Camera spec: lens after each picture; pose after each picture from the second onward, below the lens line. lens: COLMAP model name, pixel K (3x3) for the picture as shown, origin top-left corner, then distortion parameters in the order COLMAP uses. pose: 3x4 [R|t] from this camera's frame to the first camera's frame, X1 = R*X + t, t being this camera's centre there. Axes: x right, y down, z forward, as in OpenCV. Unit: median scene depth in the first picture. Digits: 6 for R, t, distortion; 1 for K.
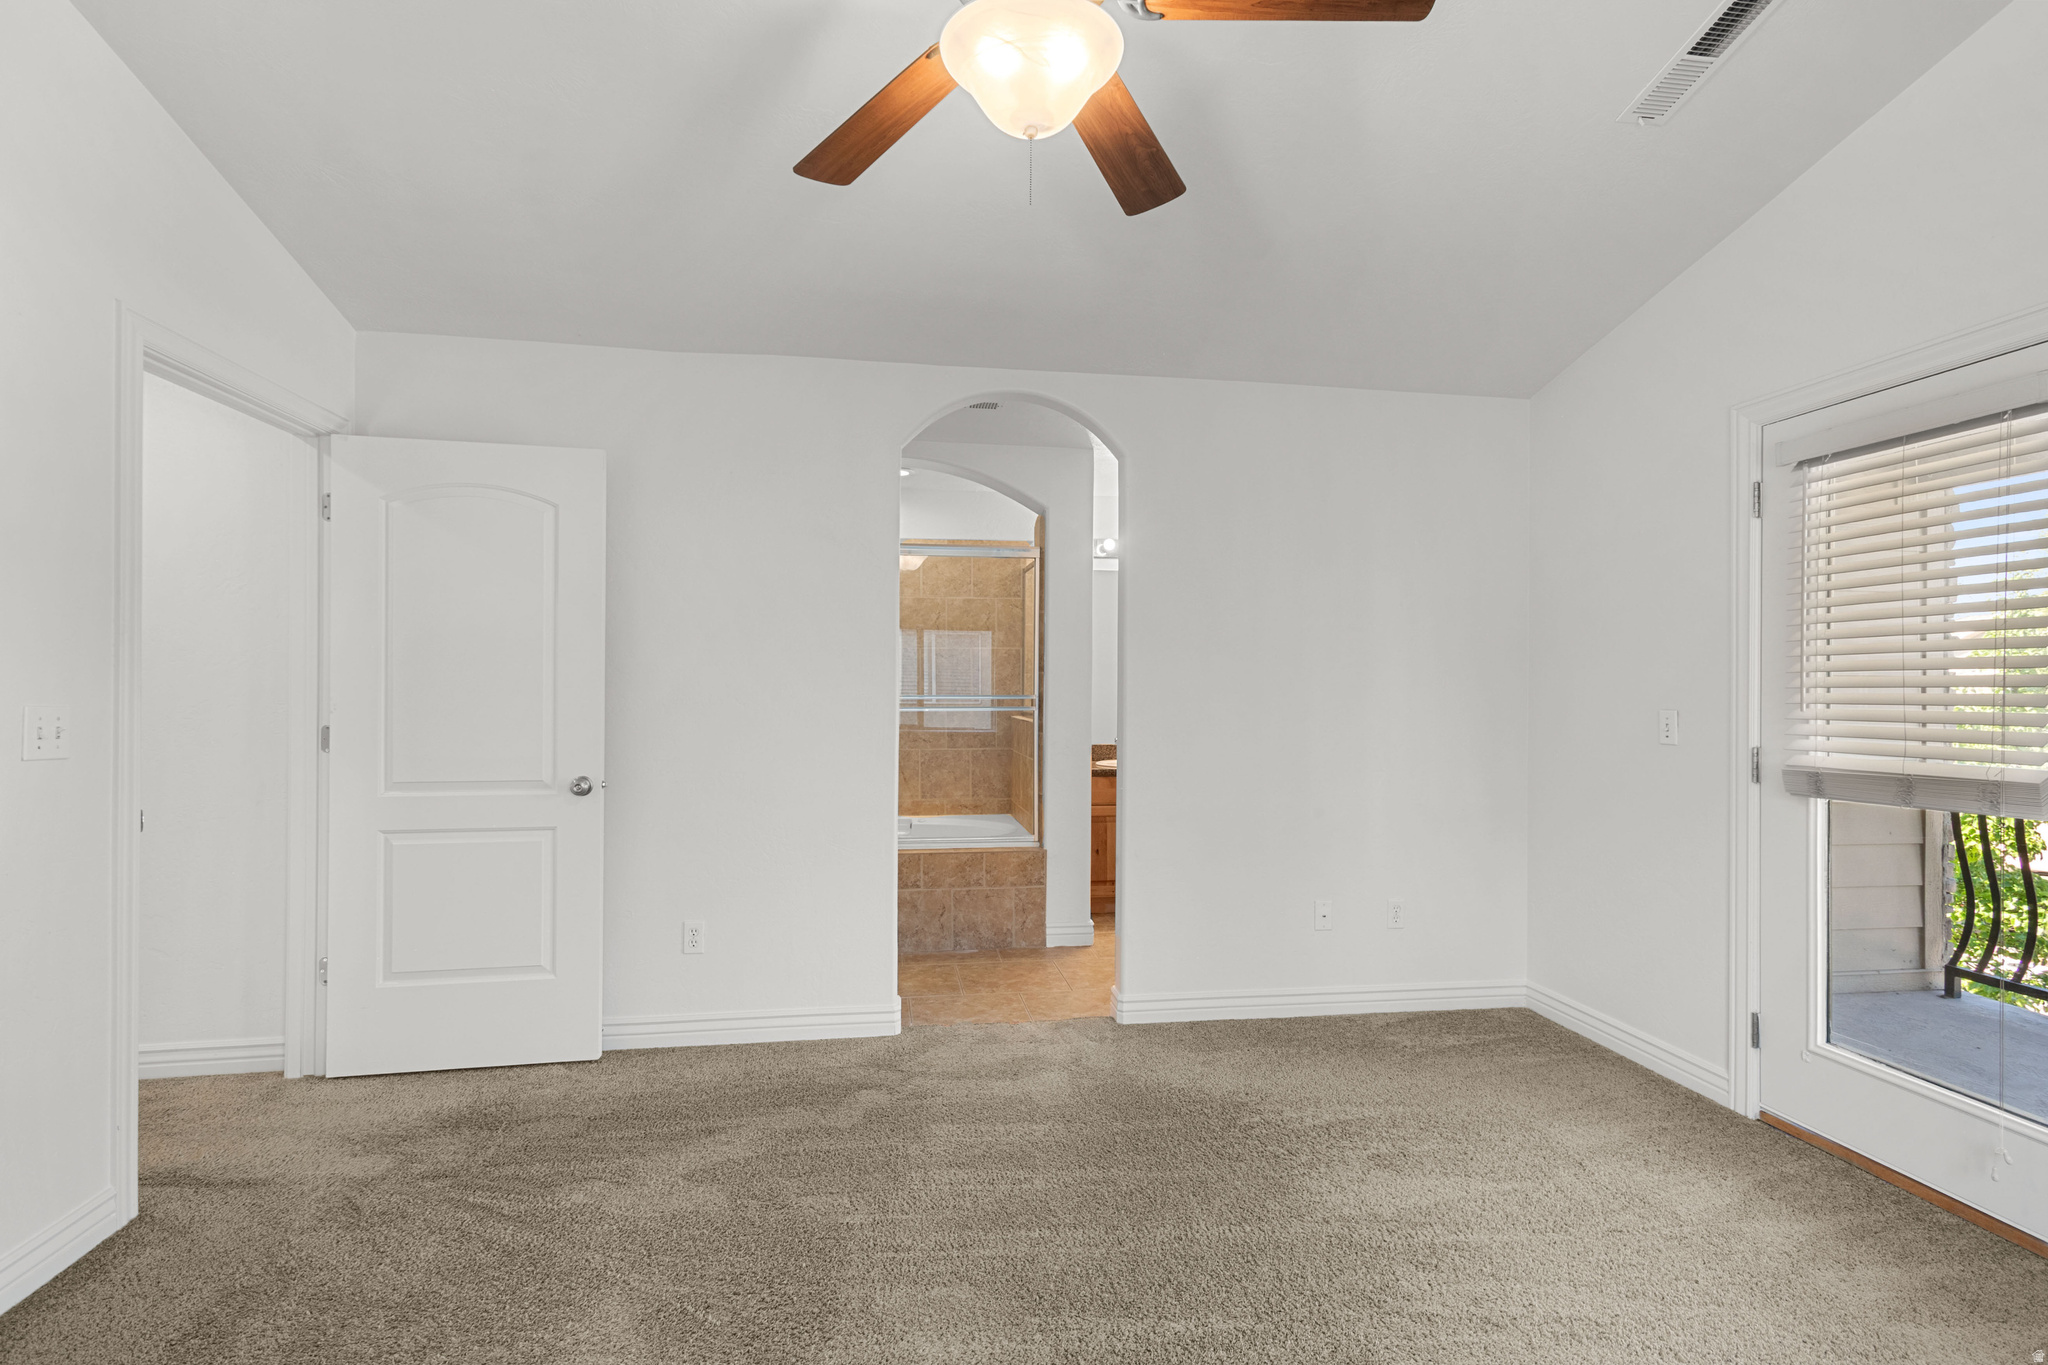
lens RADIAL K [[975.6, 0, 1019.7], [0, 975.6, 686.1], [0, 0, 1]] dist [0.006131, 0.002776]
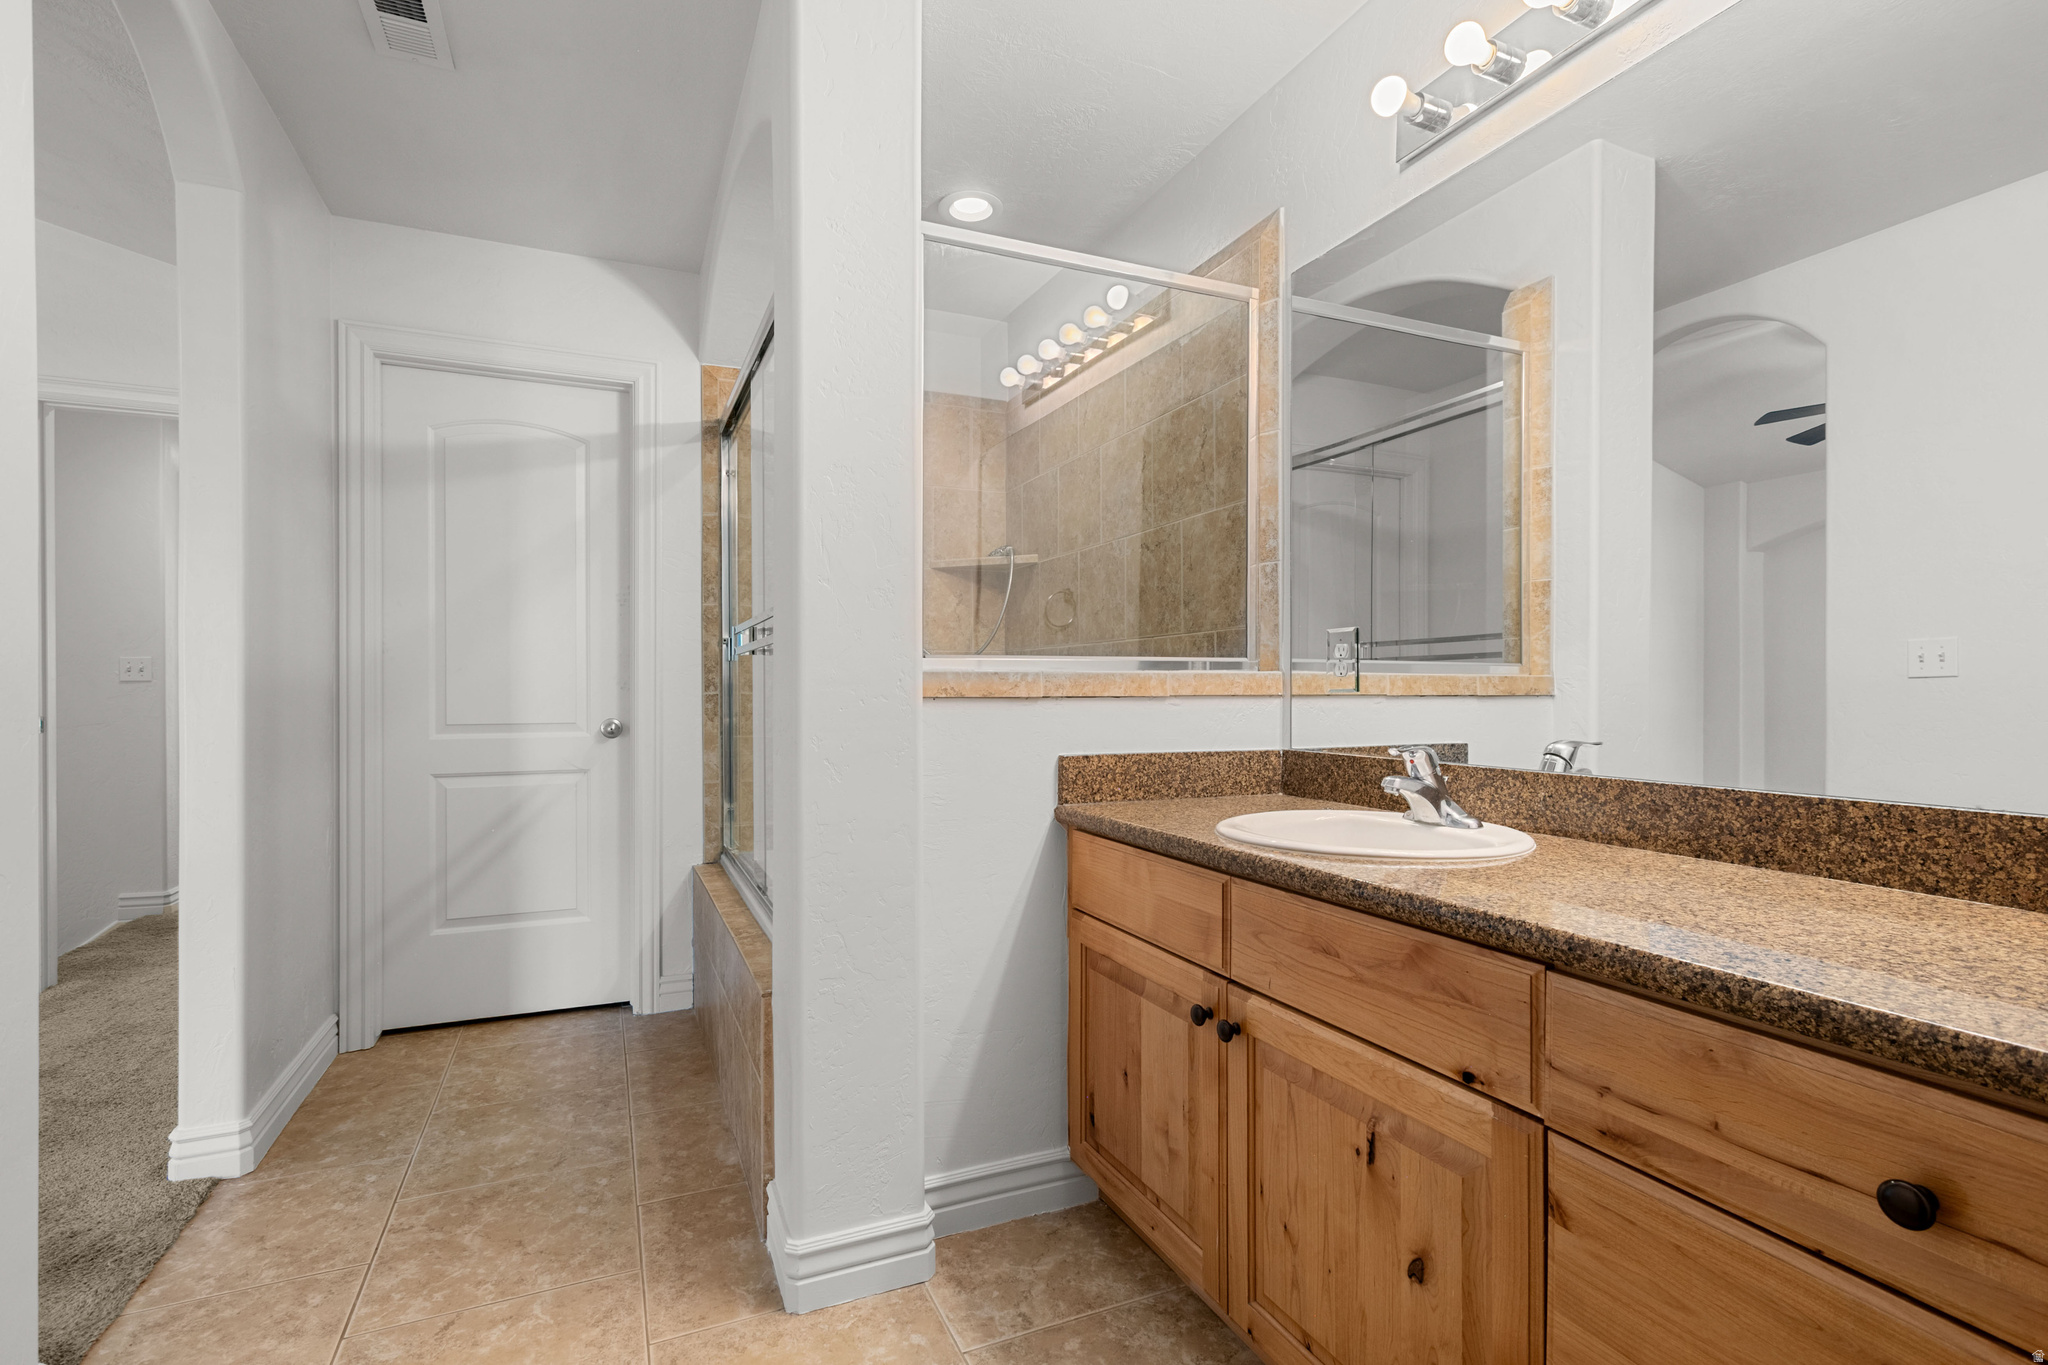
lens RADIAL K [[975.6, 0, 1024.3], [0, 975.6, 690.8], [0, 0, 1]] dist [0.006131, 0.002776]
pose [[0.265136, -0.003468, -0.964205, 0.356981], [0.005451, 0.999983, -0.002098, 0.038099], [0.964196, -0.004700, 0.265151, 0.814279]]
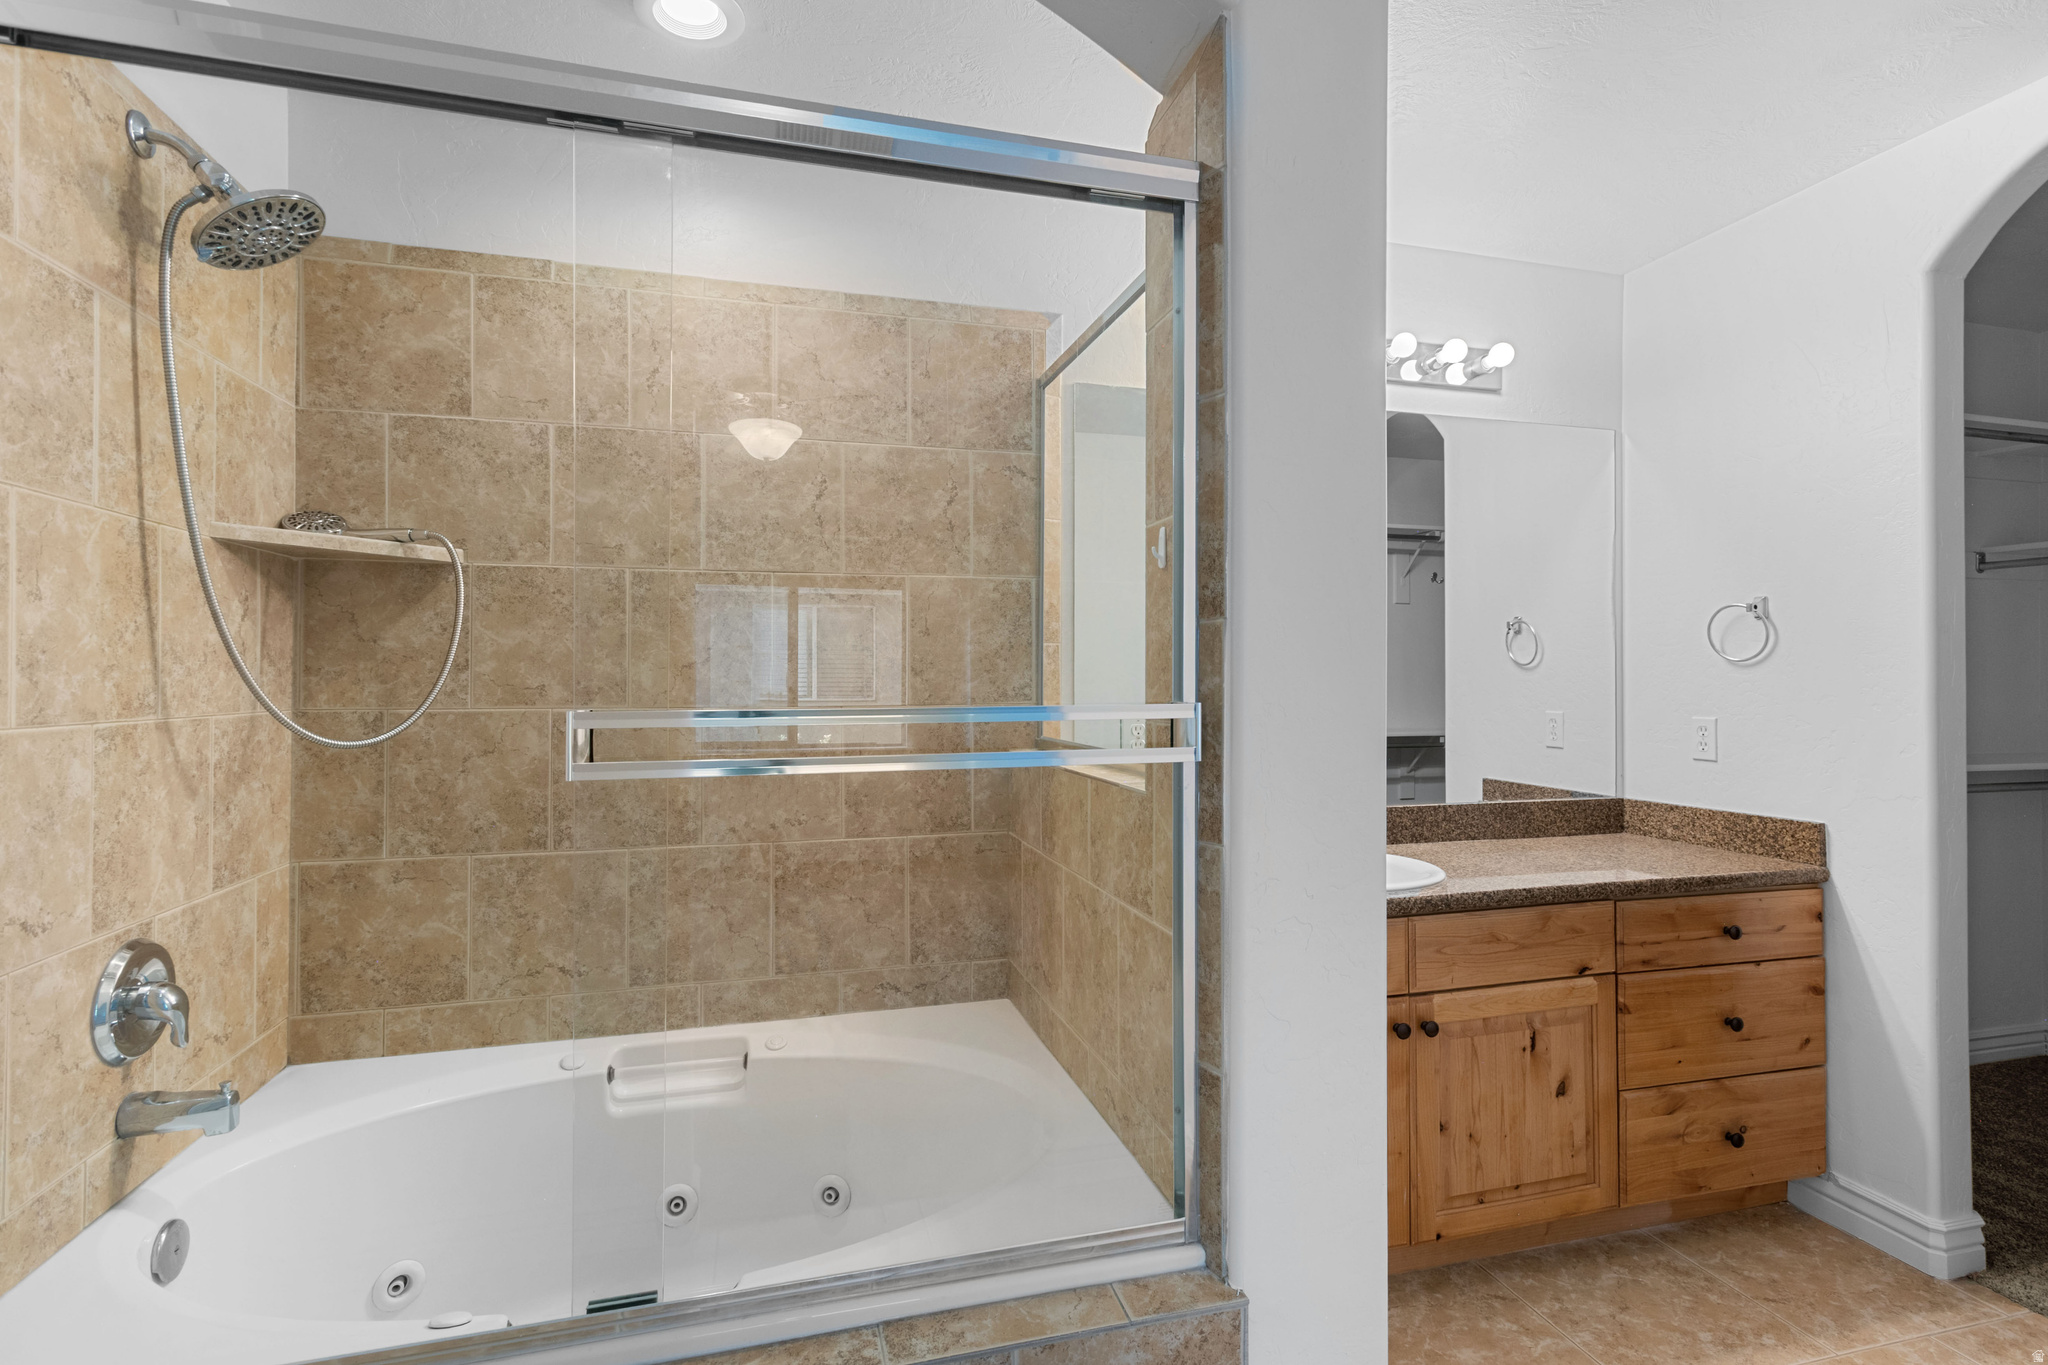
lens RADIAL K [[975.6, 0, 1032.0], [0, 975.6, 676.3], [0, 0, 1]] dist [0.006131, 0.002776]
pose [[0.991229, -0.004797, 0.132067, -0.052044], [0.005088, 0.999985, -0.001861, 0.001340], [-0.132056, 0.002517, 0.991239, 0.609070]]
